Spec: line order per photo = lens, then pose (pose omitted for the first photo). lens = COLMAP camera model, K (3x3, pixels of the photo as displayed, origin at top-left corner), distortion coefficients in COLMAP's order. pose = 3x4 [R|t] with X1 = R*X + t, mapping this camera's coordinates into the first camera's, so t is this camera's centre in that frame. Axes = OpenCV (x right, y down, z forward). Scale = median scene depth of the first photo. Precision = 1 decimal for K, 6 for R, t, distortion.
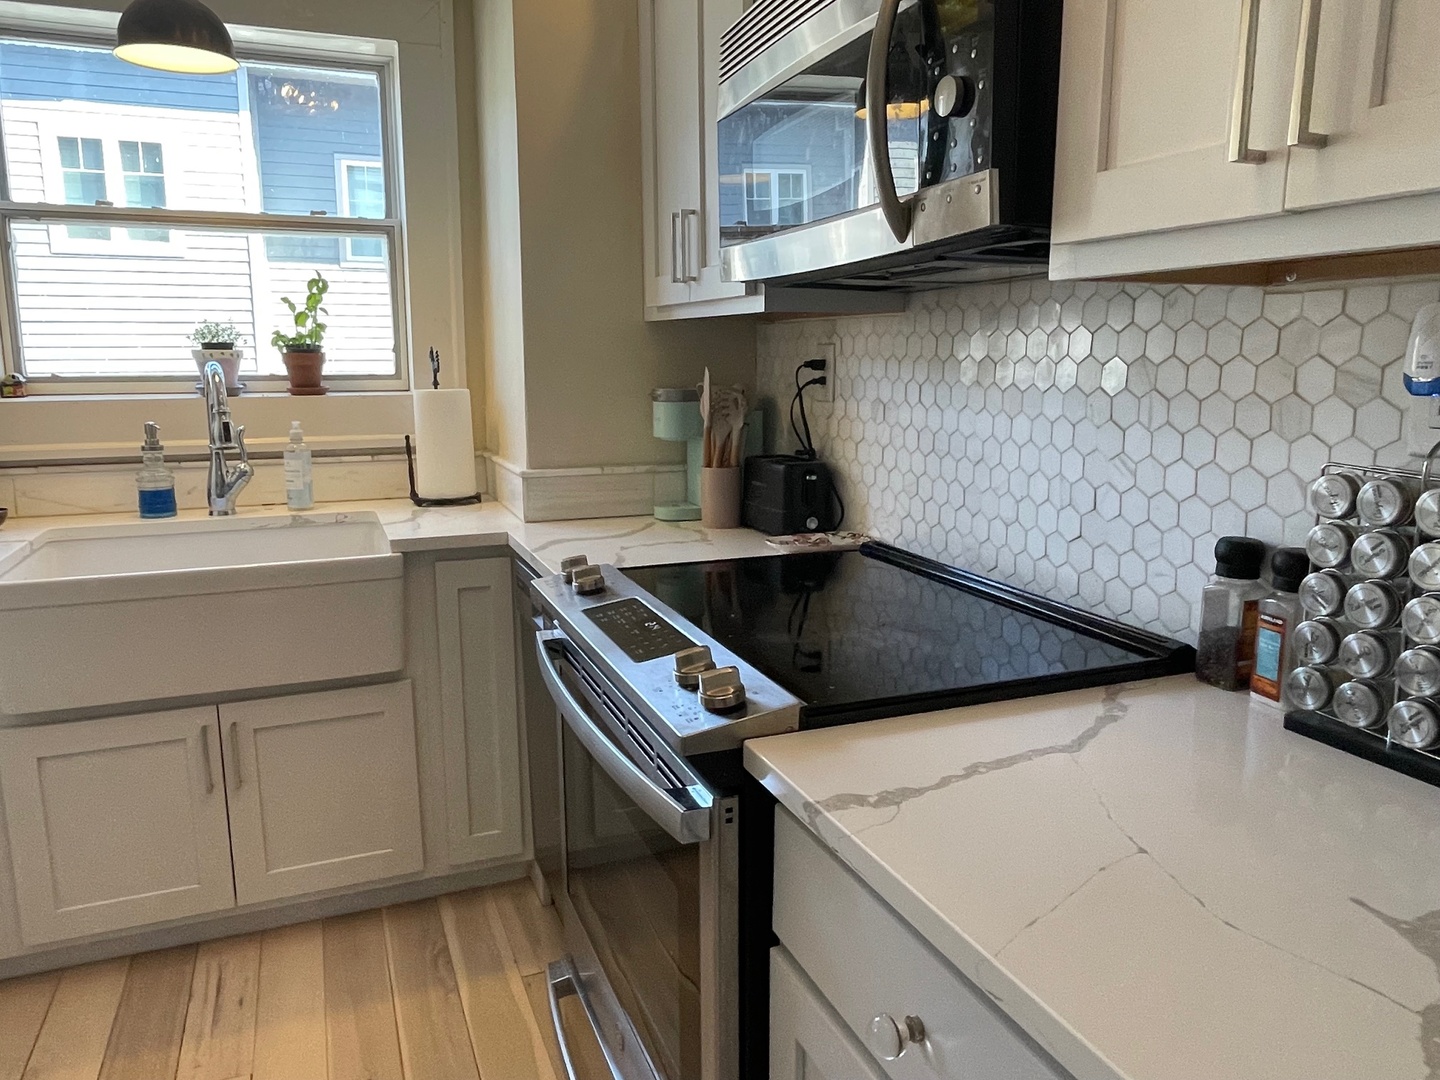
lens RADIAL K [[1009.3, 0, 711.6], [0, 1009.3, 529.2], [0, 0, 1]] dist [-0.001207, -0.006657]
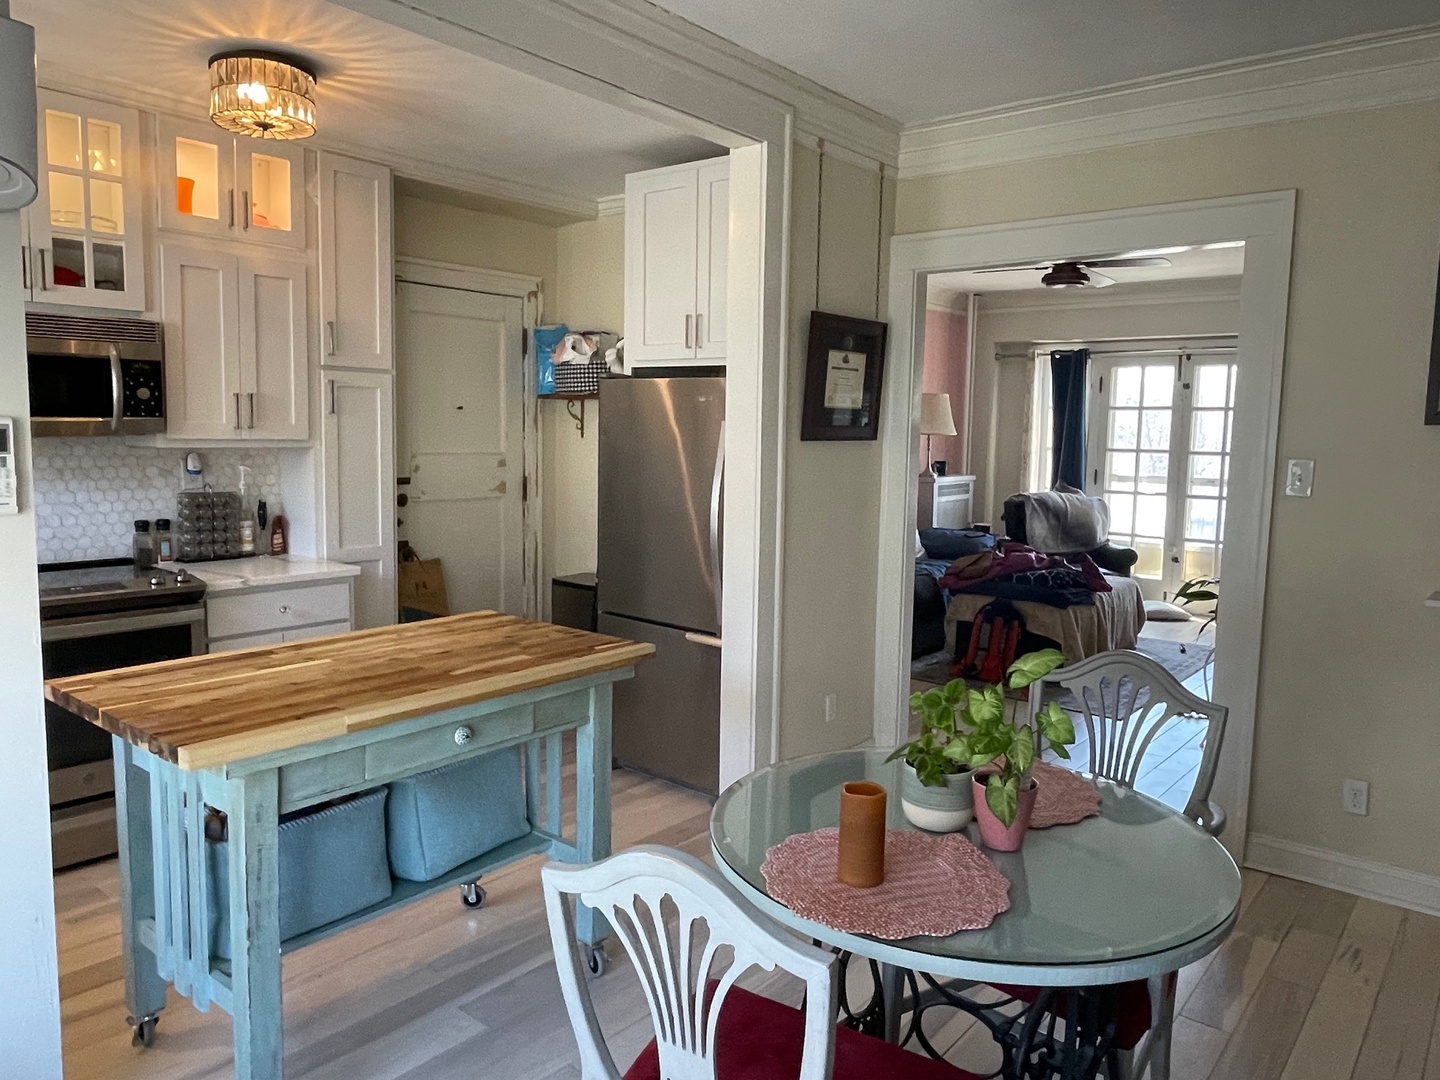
lens RADIAL K [[1009.3, 0, 713.3], [0, 1009.3, 538.3], [0, 0, 1]] dist [-0.001207, -0.006657]
pose [[-0.474165, -0.106680, 0.873949, -1.808322], [0.128697, 0.973572, 0.188665, -0.174463], [-0.870979, 0.201933, -0.447904, 0.473299]]
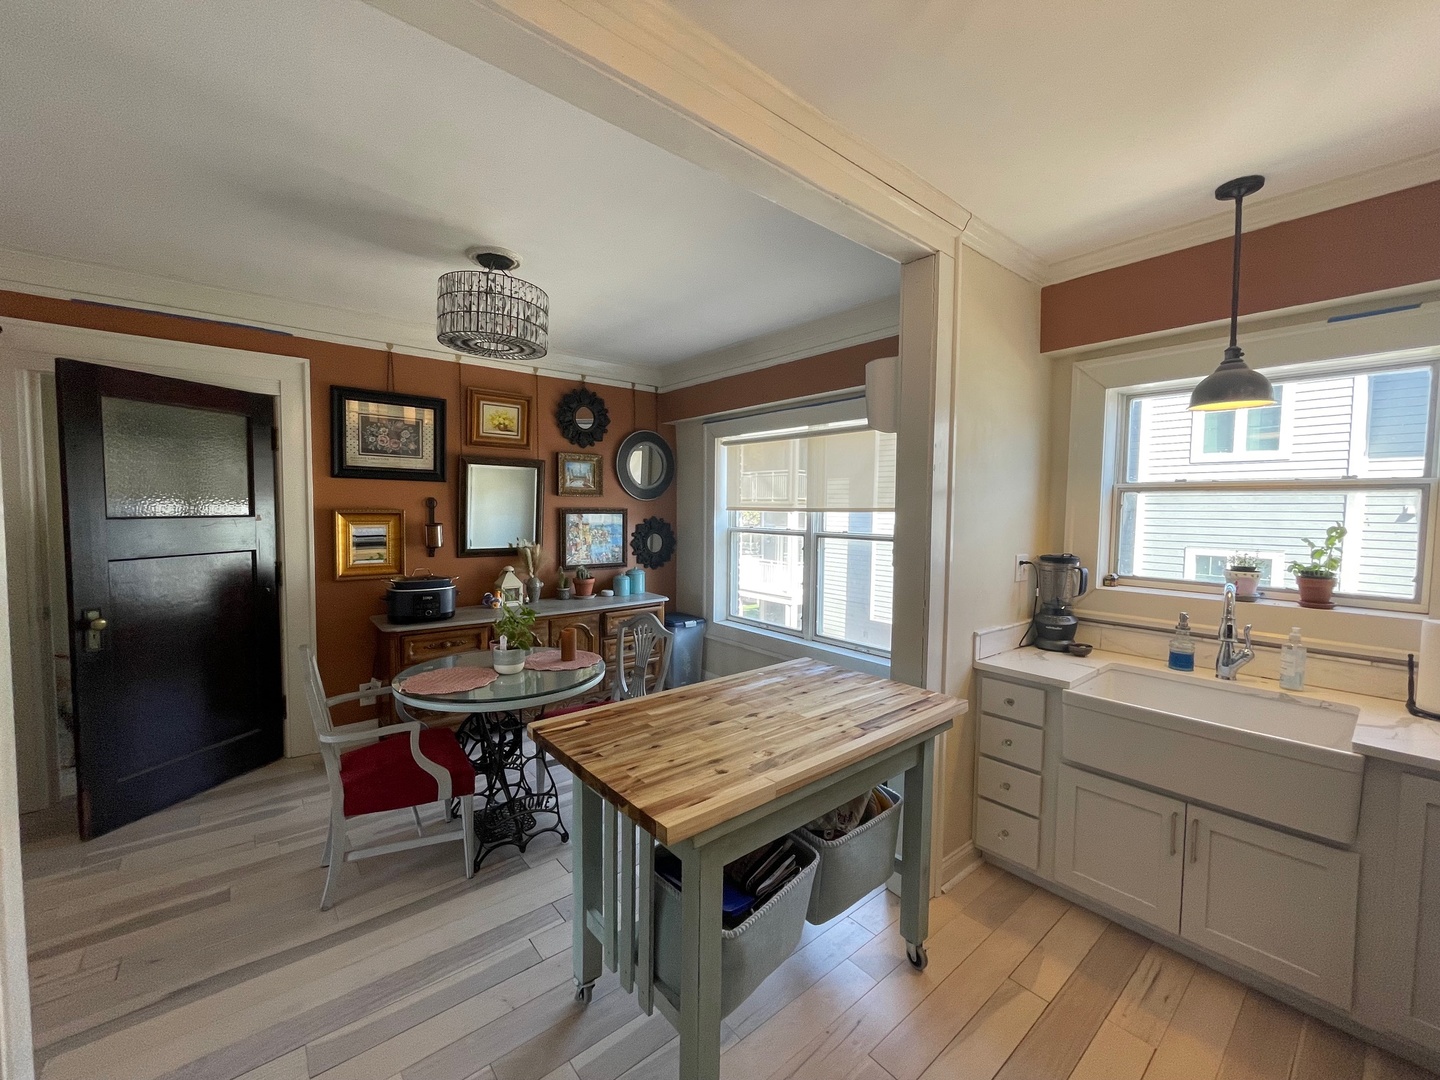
lens RADIAL K [[584.8, 0, 720.9], [0, 584.8, 540.5], [0, 0, 1]] dist [-0.000534, -0.000391]
pose [[0.313222, 0.056378, -0.948005, 0.126461], [-0.171488, 0.985184, 0.001930, -0.106475], [0.934068, 0.161967, 0.318250, -0.045025]]
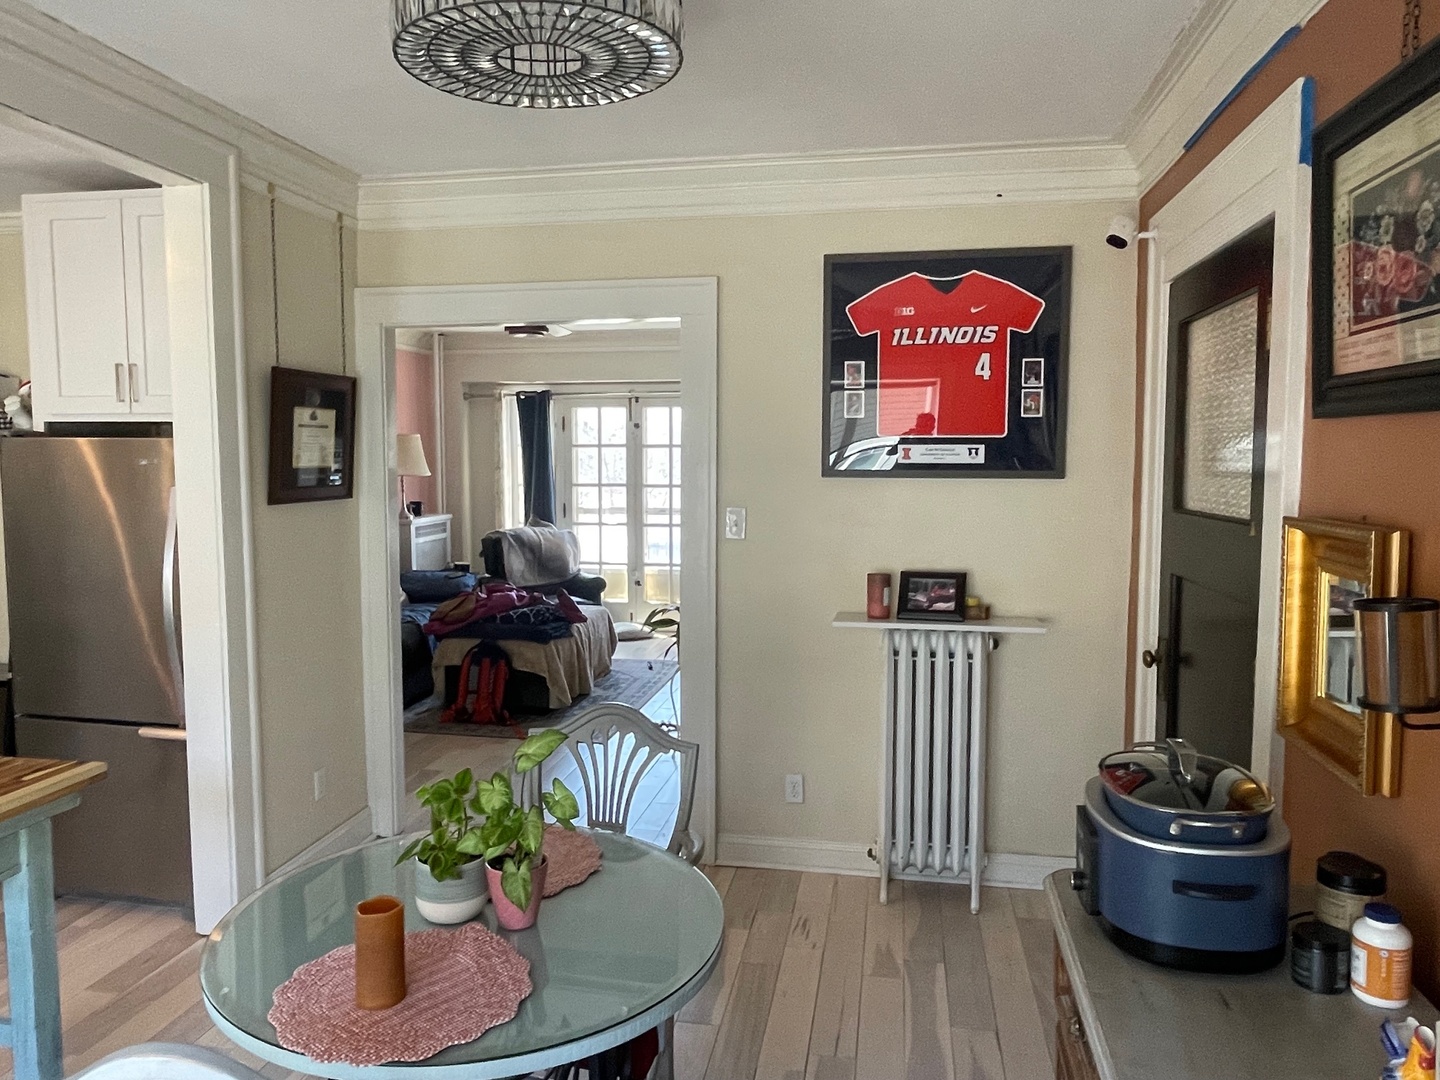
lens RADIAL K [[1009.3, 0, 708.4], [0, 1009.3, 538.2], [0, 0, 1]] dist [-0.001207, -0.006657]
pose [[-0.843006, -0.047691, 0.535786, -1.804005], [0.086542, 0.971061, 0.222600, -0.212225], [-0.530897, 0.234021, -0.814483, 0.477887]]
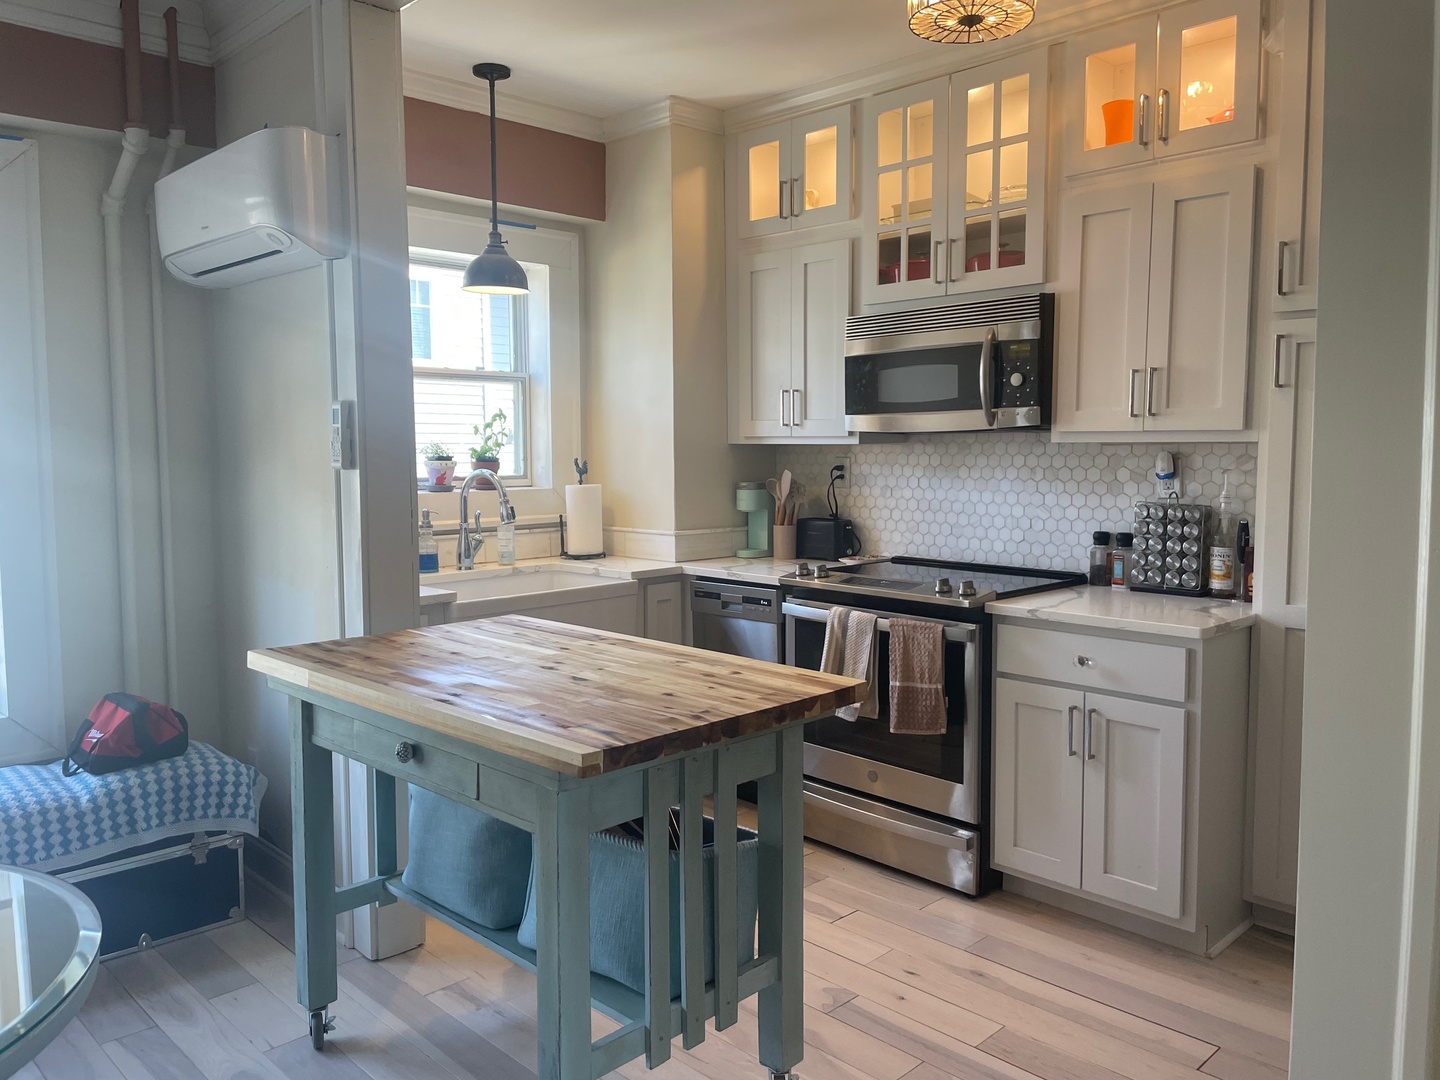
lens RADIAL K [[1087.2, 0, 719.7], [0, 1087.2, 534.2], [0, 0, 1]] dist [0.068589, -0.081458]
pose [[0.921220, -0.034341, 0.387524, -0.890261], [0.068289, 0.994905, -0.074169, 0.093118], [-0.383002, 0.094790, 0.918871, -0.755222]]
